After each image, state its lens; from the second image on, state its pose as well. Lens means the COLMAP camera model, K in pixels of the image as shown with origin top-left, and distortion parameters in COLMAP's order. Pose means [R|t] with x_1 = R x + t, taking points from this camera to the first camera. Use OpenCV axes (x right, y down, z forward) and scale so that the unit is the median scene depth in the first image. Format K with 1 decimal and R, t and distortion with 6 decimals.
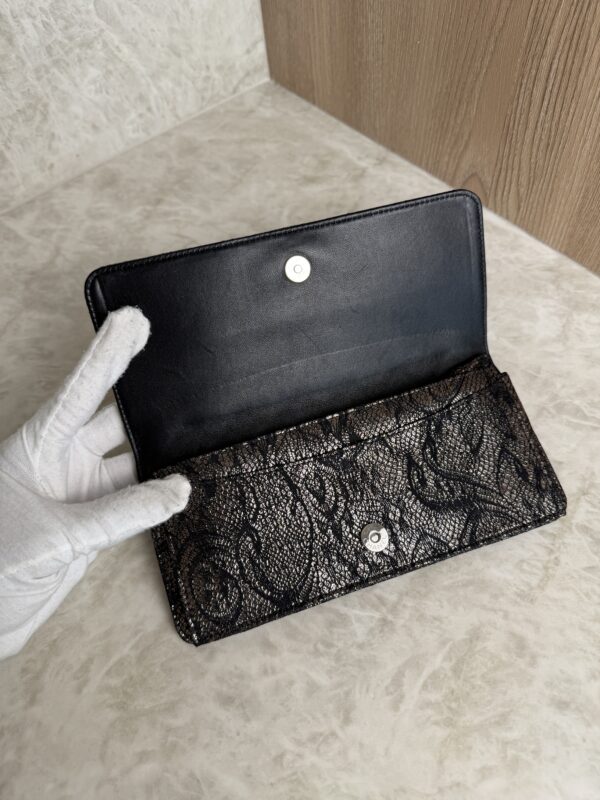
lens RADIAL K [[583.2, 0, 301.4], [0, 583.2, 399.2], [0, 0, 1]] dist [-0.028393, 0.003603]
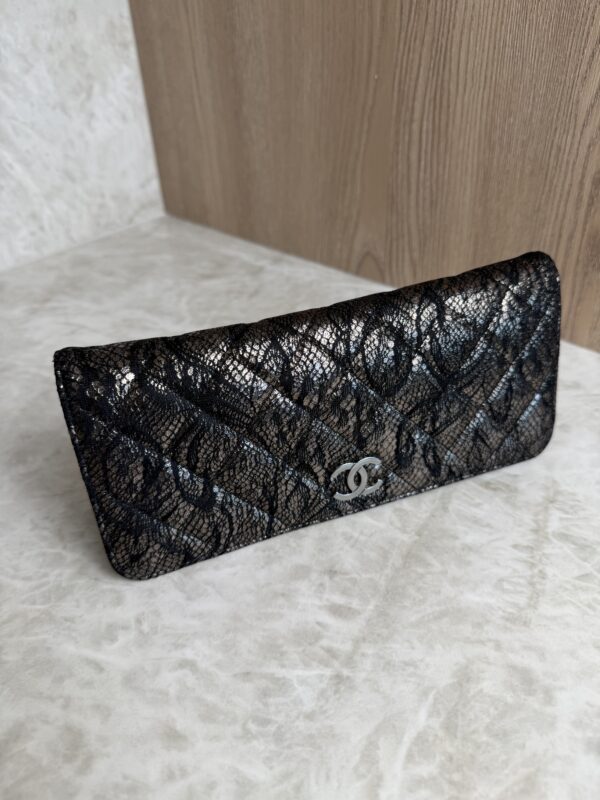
lens RADIAL K [[591.9, 0, 295.4], [0, 591.9, 400.4], [0, 0, 1]] dist [-0.041658, 0.010576]
pose [[0.987558, -0.061565, 0.144700, 0.007036], [0.109000, 0.931248, -0.347700, 0.295107], [-0.113345, 0.359147, 0.926373, 0.208217]]
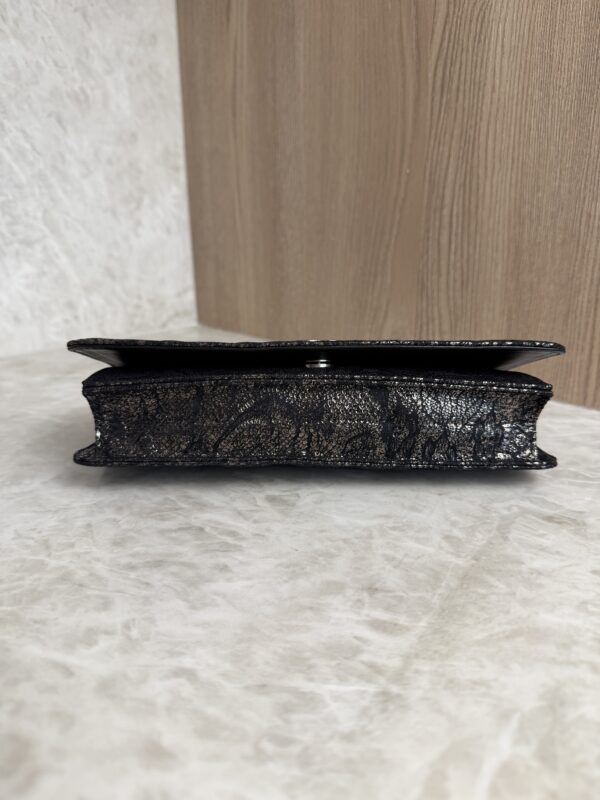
lens RADIAL K [[591.2, 0, 300.2], [0, 591.2, 401.7], [0, 0, 1]] dist [-0.037579, 0.002383]
pose [[0.990578, 0.026973, 0.134269, -0.012458], [0.062223, 0.784739, -0.616695, 0.472486], [-0.122001, 0.619239, 0.775667, 0.410592]]
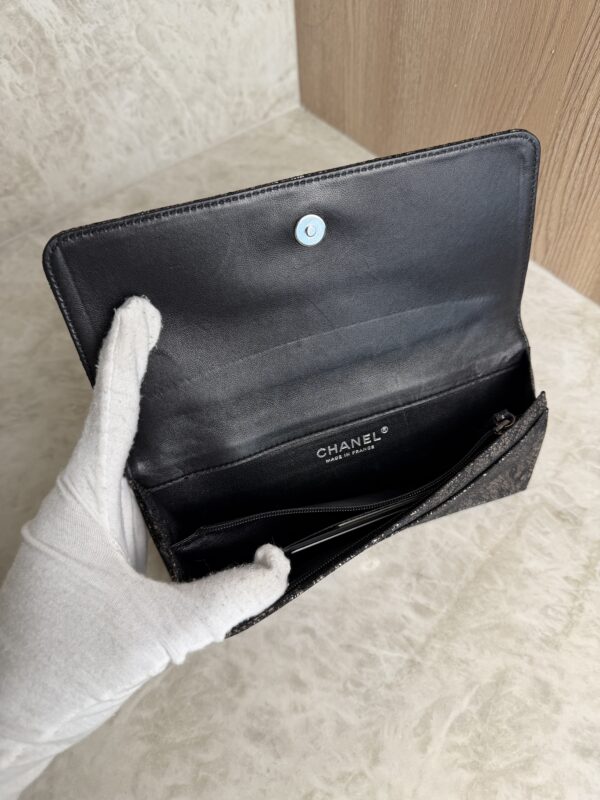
lens RADIAL K [[587.8, 0, 304.0], [0, 587.8, 398.5], [0, 0, 1]] dist [-0.037004, 0.011214]
pose [[0.999145, 0.039602, 0.011876, -0.074502], [-0.039478, 0.999165, -0.010500, -0.059672], [-0.012282, 0.010022, 0.999874, -0.026092]]
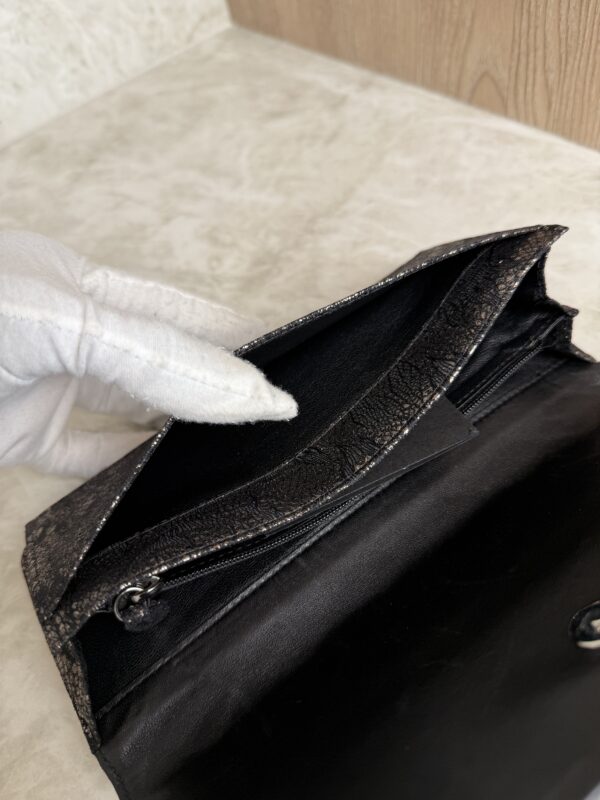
lens RADIAL K [[590.1, 0, 299.1], [0, 590.1, 403.4], [0, 0, 1]] dist [-0.052374, 0.008216]
pose [[0.995254, -0.073369, -0.063927, 0.107832], [0.070029, 0.996135, -0.053013, 0.090943], [0.067570, 0.048285, 0.996546, 0.369702]]
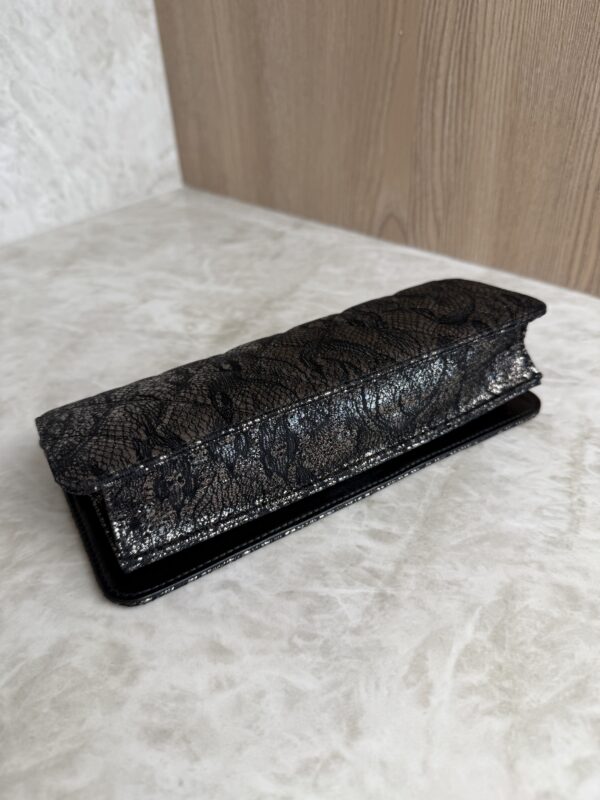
lens RADIAL K [[591.2, 0, 300.2], [0, 591.2, 401.7], [0, 0, 1]] dist [-0.037579, 0.002383]
pose [[0.987643, -0.064391, 0.142879, -0.041723], [0.110705, 0.931965, -0.345232, 0.378673], [-0.110929, 0.356783, 0.927578, 0.249045]]
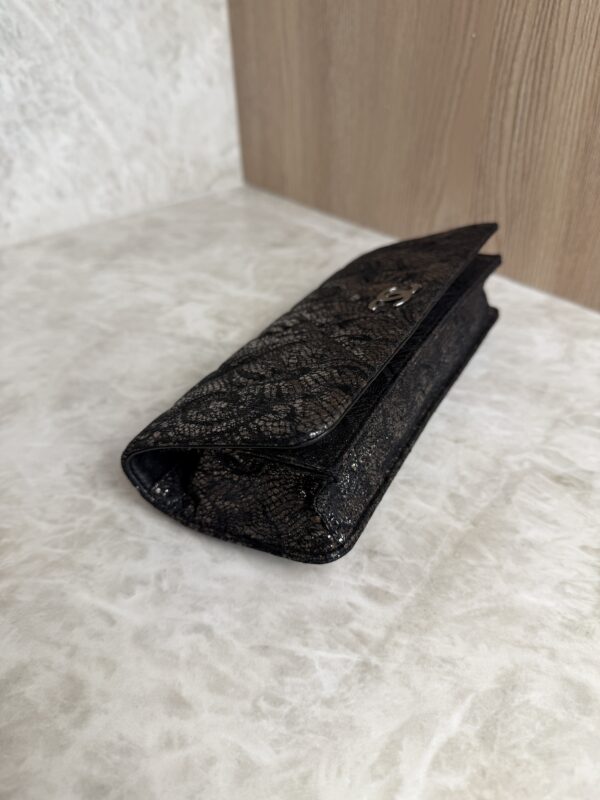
lens RADIAL K [[596.3, 0, 300.0], [0, 596.3, 400.0], [0, 0, 1]] dist [-0.048544, 0.012887]
pose [[0.998932, 0.029550, 0.035526, 0.037758], [-0.015259, 0.936625, -0.350002, 0.321336], [-0.043617, 0.349086, 0.936075, 0.283119]]
